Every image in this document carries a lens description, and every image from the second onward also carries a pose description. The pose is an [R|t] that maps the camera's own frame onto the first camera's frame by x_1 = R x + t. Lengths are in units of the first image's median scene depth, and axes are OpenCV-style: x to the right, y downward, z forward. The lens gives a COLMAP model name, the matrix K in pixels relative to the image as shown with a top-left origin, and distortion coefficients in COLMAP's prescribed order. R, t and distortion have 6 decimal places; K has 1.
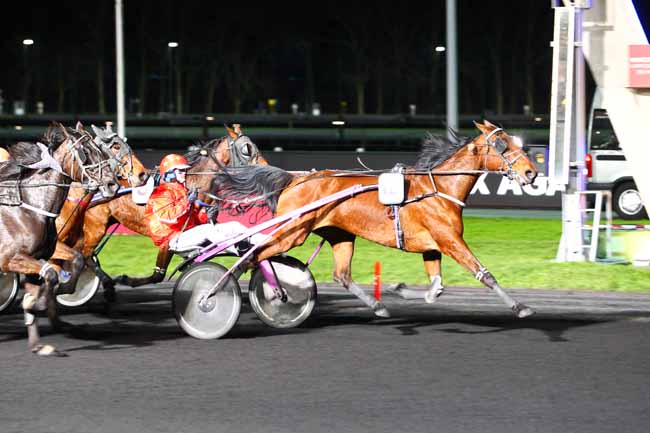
lens RADIAL K [[2937.6, 0, 325.0], [0, 2937.6, 216.5], [0, 0, 1]] dist [-0.338696, 10.523971]
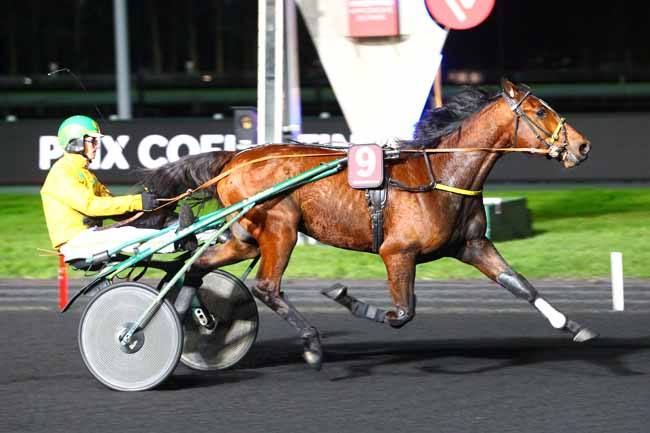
lens RADIAL K [[2894.2, 0, 325.0], [0, 2894.2, 216.5], [0, 0, 1]] dist [0.001549, -1.500299]
pose [[0.977033, -0.030348, 0.210915, -0.080361], [0.027795, 0.999500, 0.015059, -0.004996], [-0.211267, -0.008851, 0.977388, 0.186584]]
